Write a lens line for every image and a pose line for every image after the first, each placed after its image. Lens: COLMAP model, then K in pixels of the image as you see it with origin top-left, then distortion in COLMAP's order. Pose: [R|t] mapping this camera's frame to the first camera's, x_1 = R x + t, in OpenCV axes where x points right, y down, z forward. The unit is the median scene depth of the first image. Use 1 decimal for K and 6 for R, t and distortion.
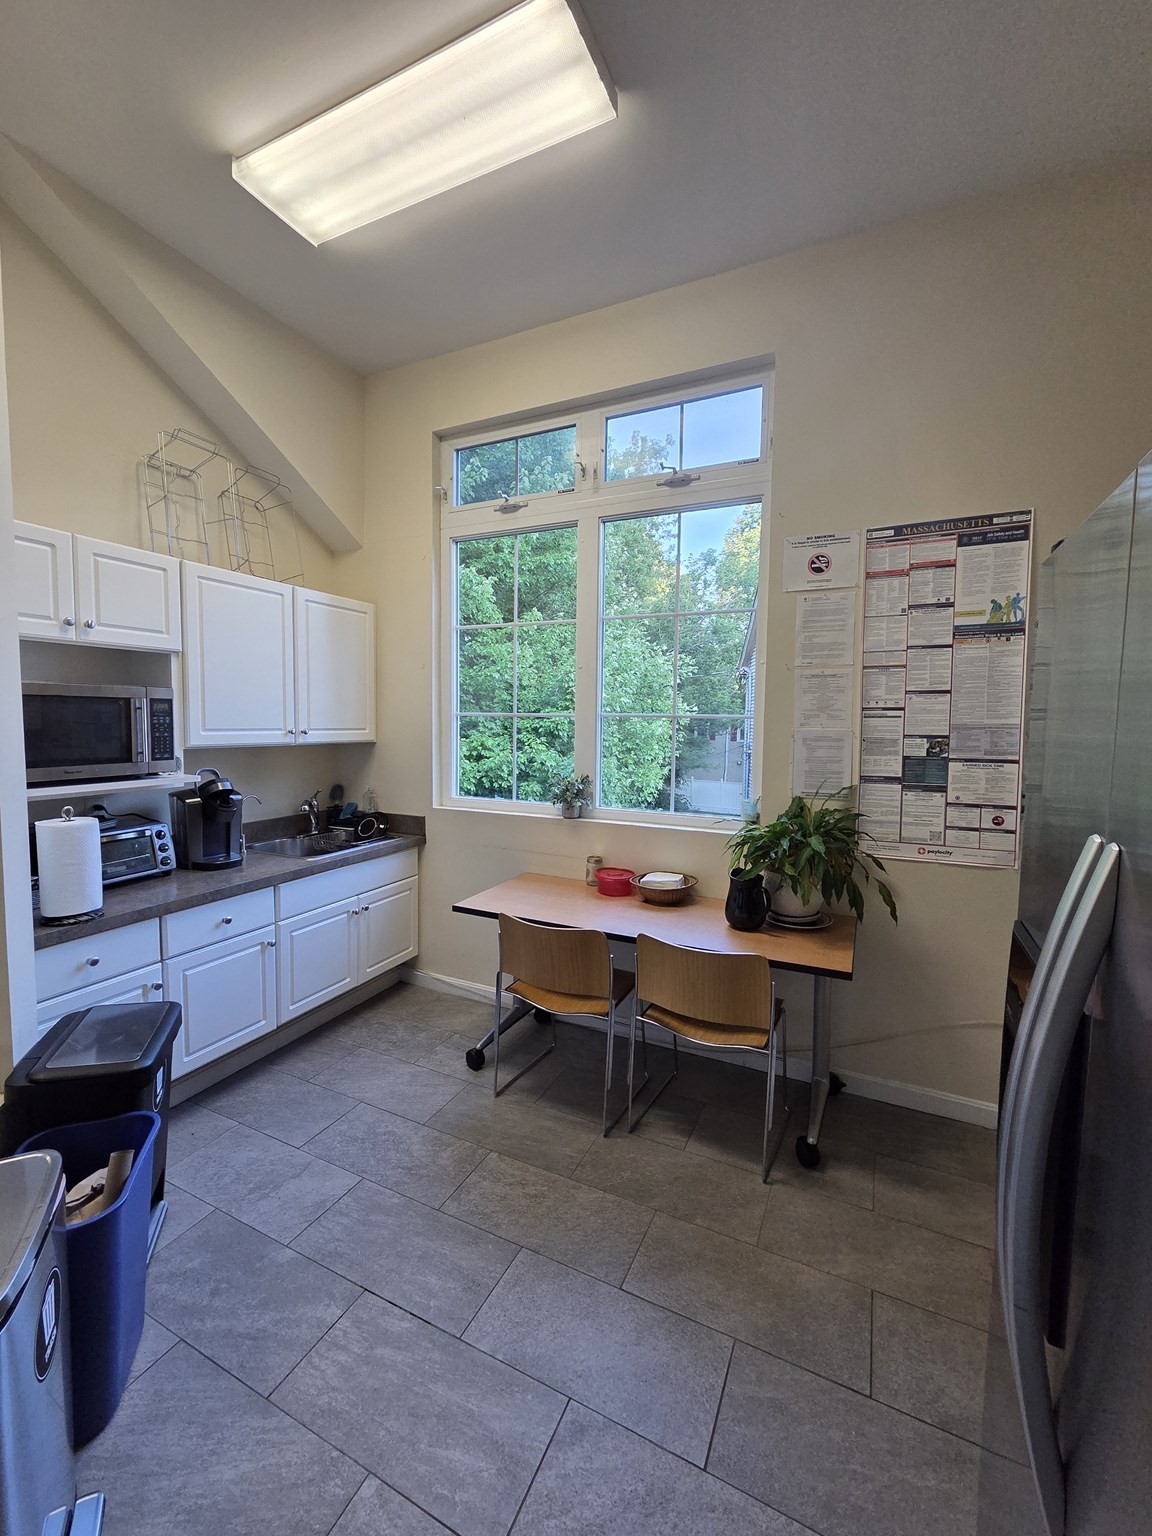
lens RADIAL K [[628.4, 0, 572.4], [0, 628.4, 764.1], [0, 0, 1]] dist [0.008274, -0.001276]
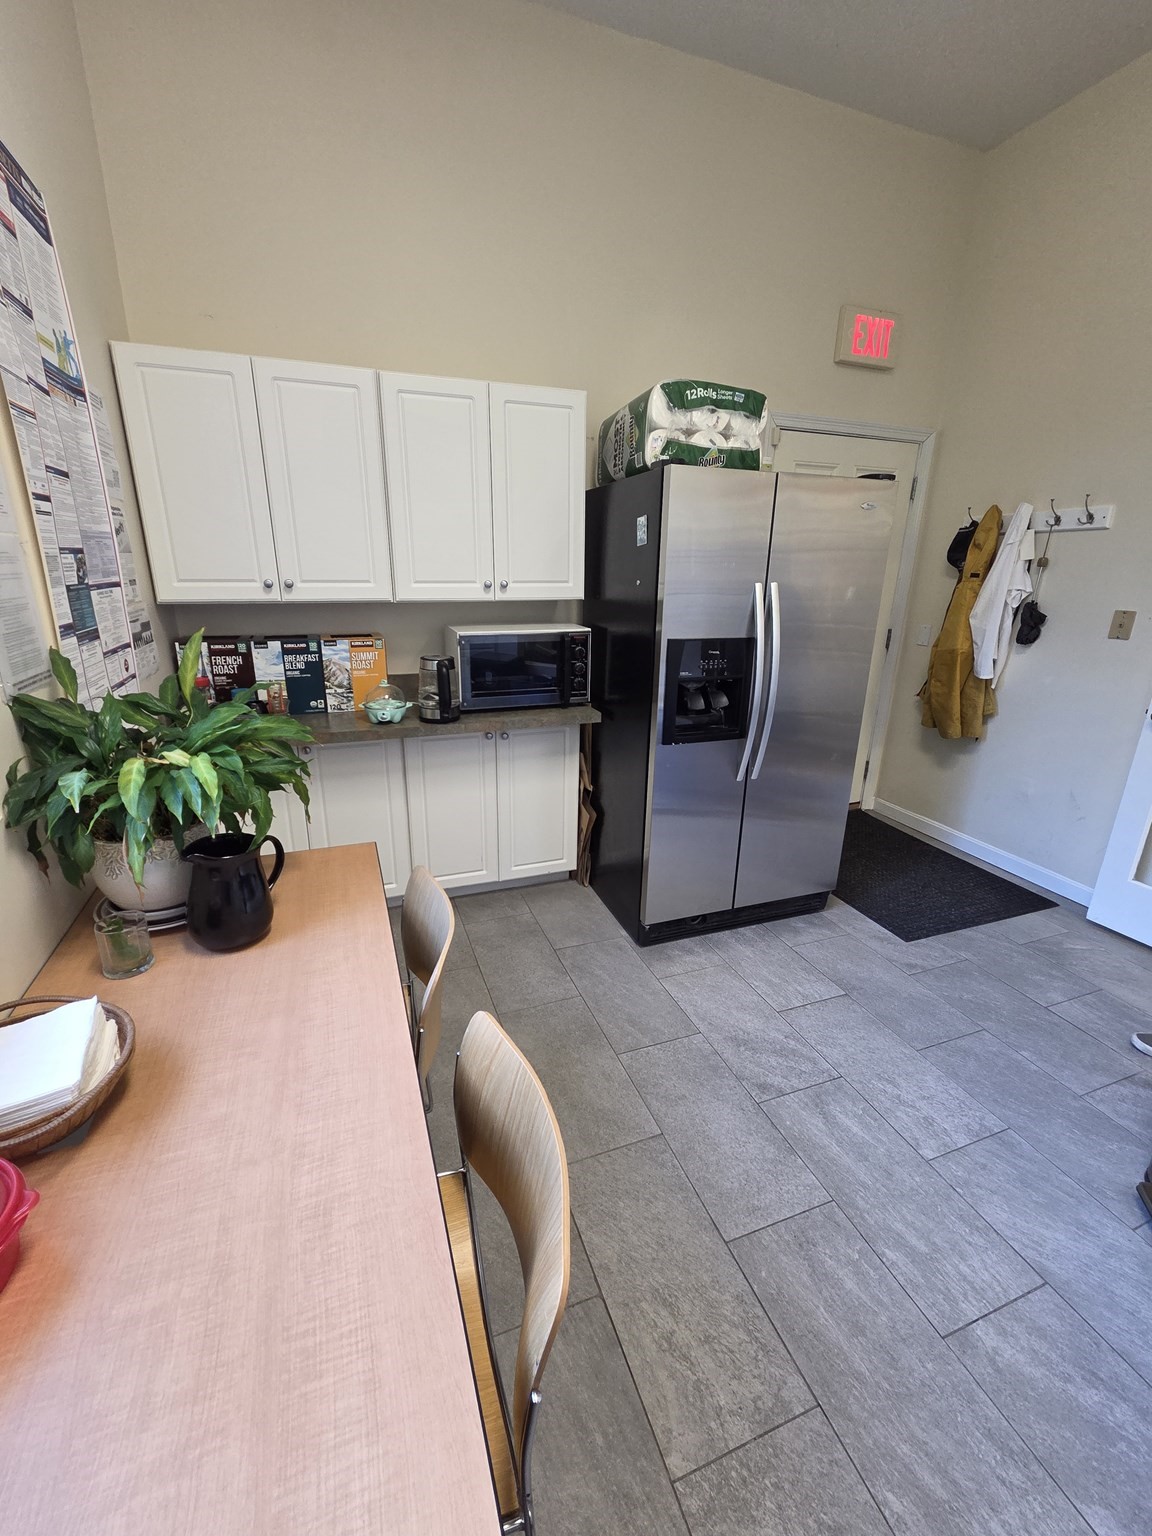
lens RADIAL K [[628.4, 0, 571.2], [0, 628.4, 766.1], [0, 0, 1]] dist [0.008274, -0.001276]
pose [[-0.716033, -0.238577, 0.656031, -0.363418], [0.024072, 0.930786, 0.364770, -0.093420], [-0.697651, 0.276979, -0.660731, 1.715677]]
